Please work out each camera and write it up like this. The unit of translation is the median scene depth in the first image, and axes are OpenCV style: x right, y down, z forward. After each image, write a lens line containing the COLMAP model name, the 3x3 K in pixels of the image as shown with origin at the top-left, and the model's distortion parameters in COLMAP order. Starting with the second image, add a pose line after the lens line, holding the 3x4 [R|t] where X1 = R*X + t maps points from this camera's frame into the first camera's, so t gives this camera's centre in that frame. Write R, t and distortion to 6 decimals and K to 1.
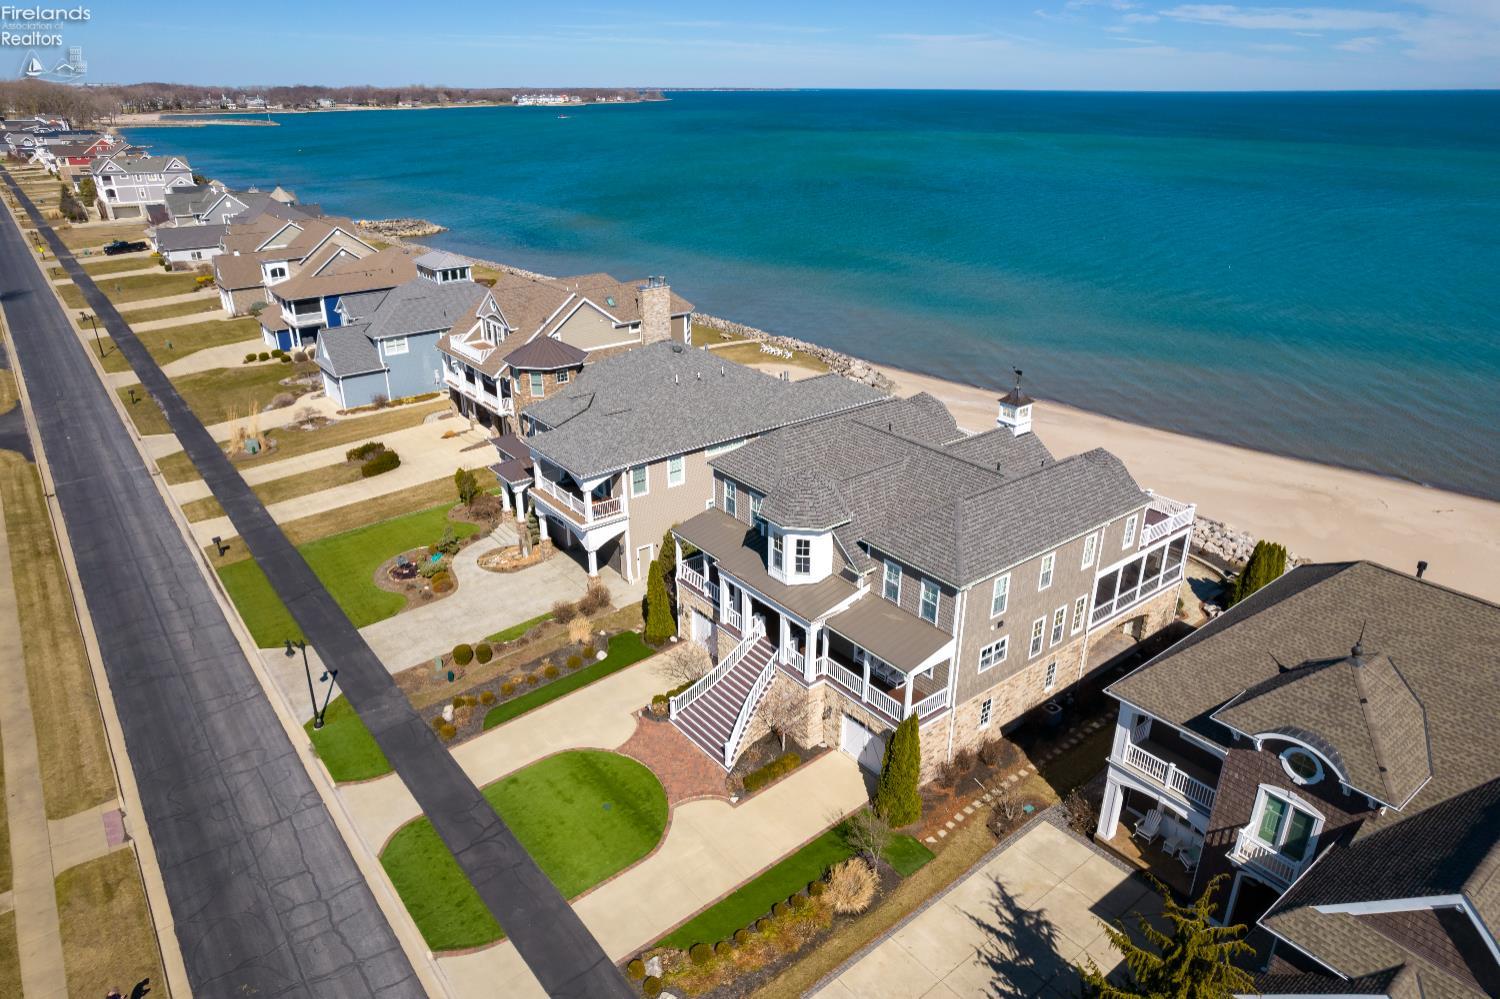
lens RADIAL K [[958.6, 0, 750.0], [0, 958.6, 499.5], [0, 0, 1]] dist [-0.072950, 0.077966]
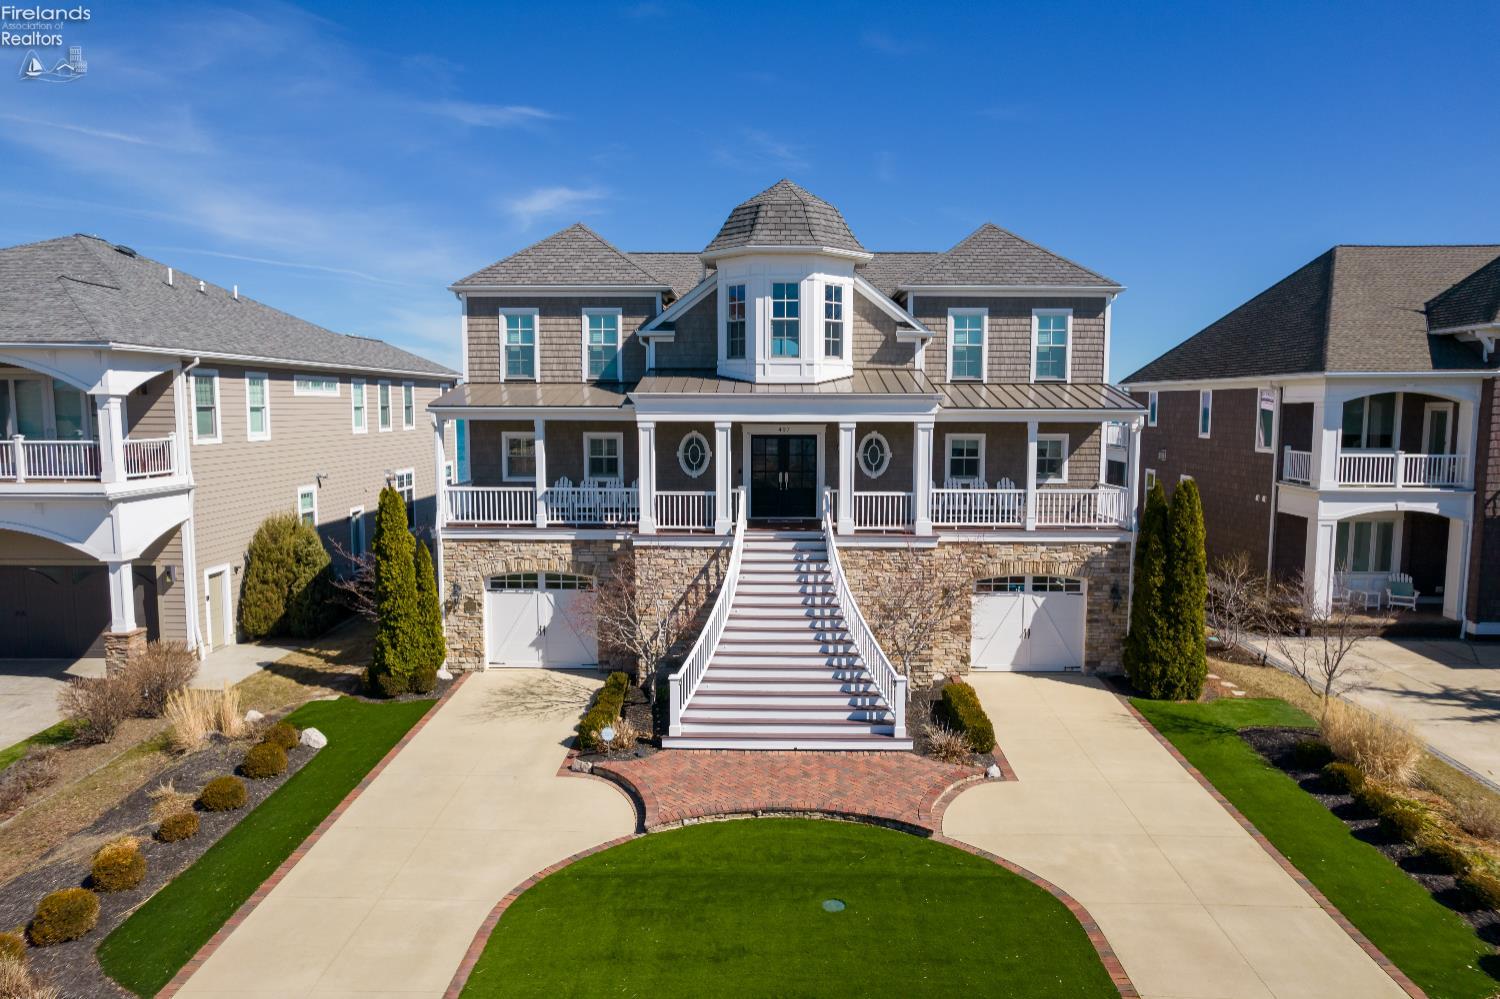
lens RADIAL K [[958.6, 0, 750.0], [0, 958.6, 499.5], [0, 0, 1]] dist [-0.072950, 0.077966]
pose [[0.632302, -0.072226, 0.771348, -0.372554], [0.305911, 0.938014, -0.162935, 0.214083], [-0.711767, 0.338989, 0.615203, 0.700825]]
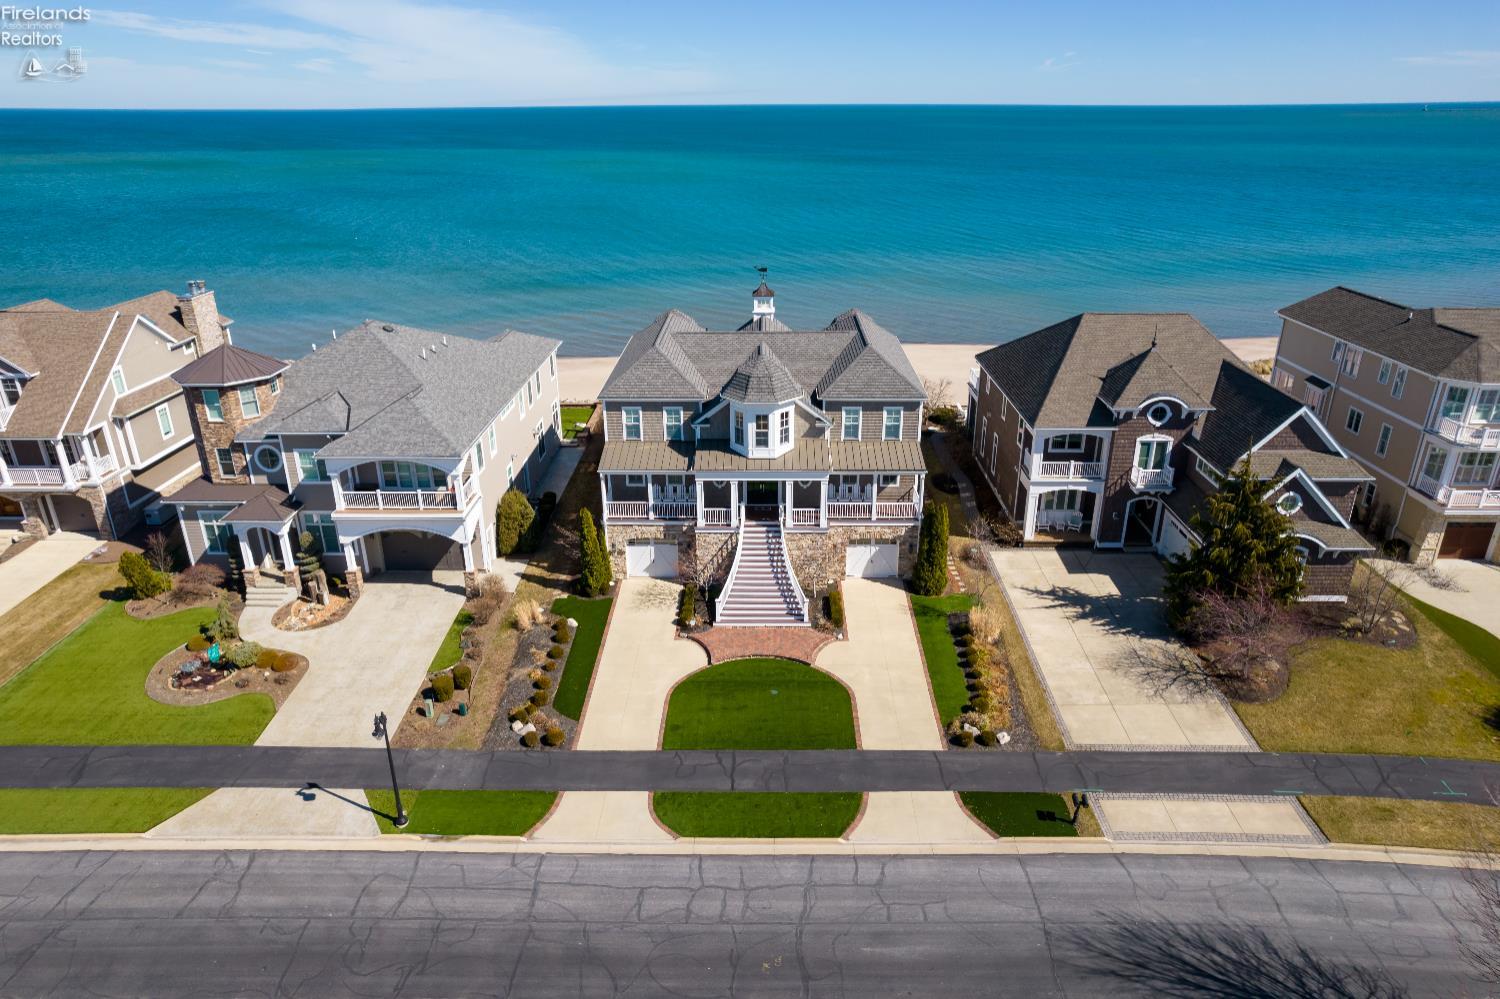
lens RADIAL K [[958.6, 0, 750.0], [0, 958.6, 499.5], [0, 0, 1]] dist [-0.072950, 0.077966]
pose [[0.627192, -0.301241, 0.718250, -0.777777], [0.314671, 0.941569, 0.120125, -0.009694], [-0.712469, 0.150671, 0.685337, 0.243561]]
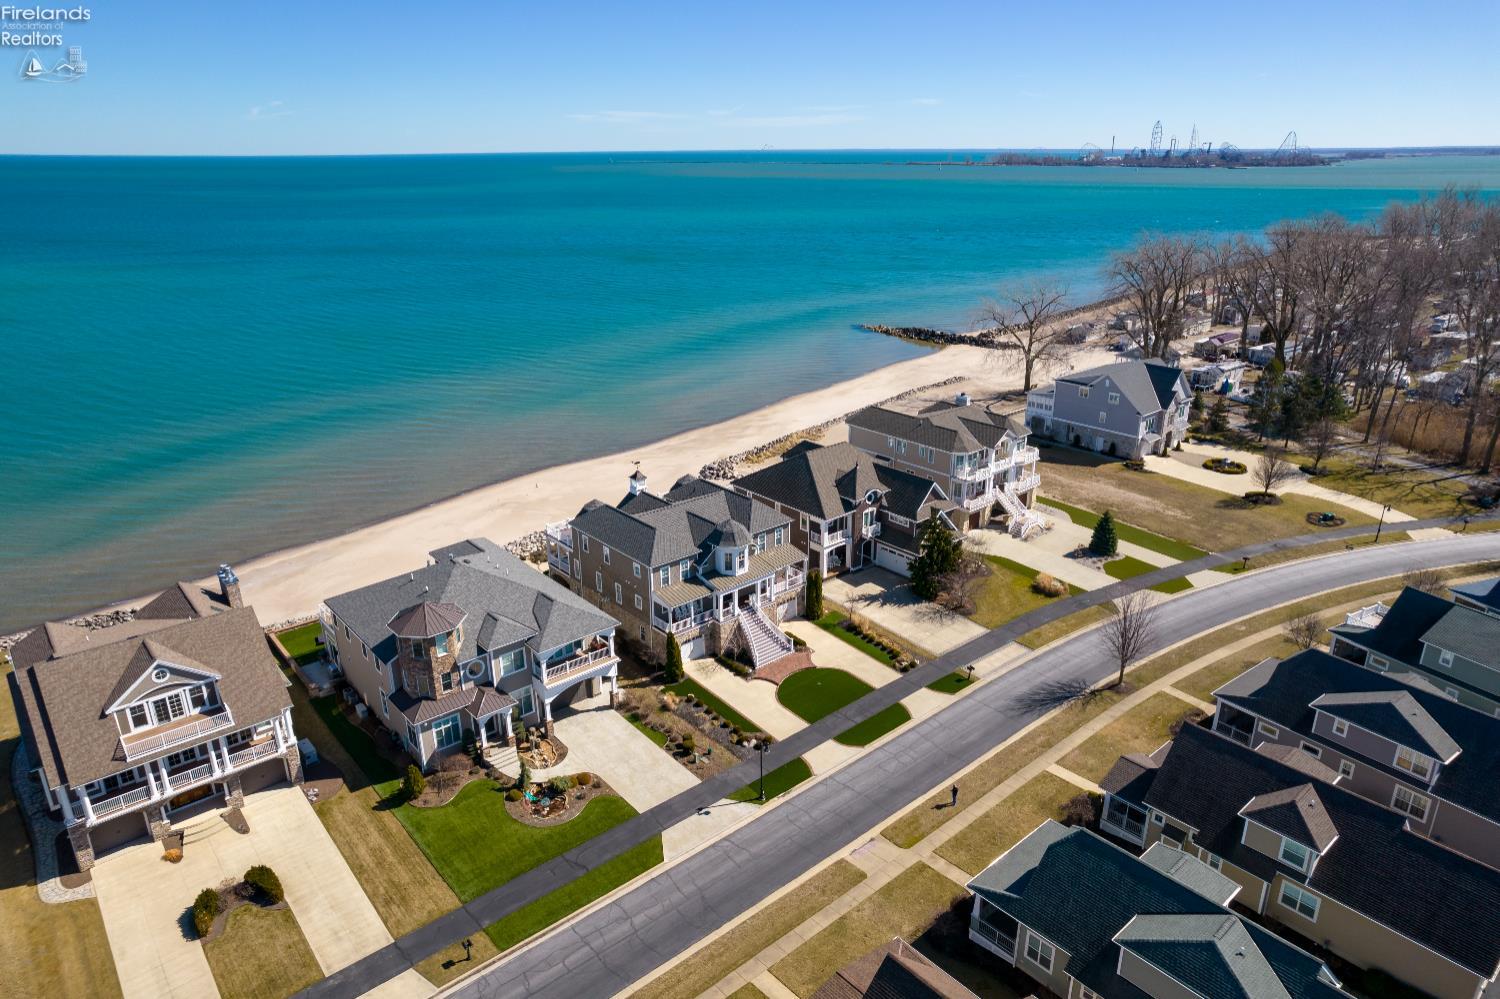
lens RADIAL K [[947.7, 0, 750.0], [0, 947.7, 499.5], [0, 0, 1]] dist [-0.067846, 0.073736]
pose [[-0.048390, -0.344145, 0.937669, -1.766422], [0.405962, 0.850956, 0.333270, -0.700804], [-0.912608, 0.396785, 0.098532, 0.702198]]
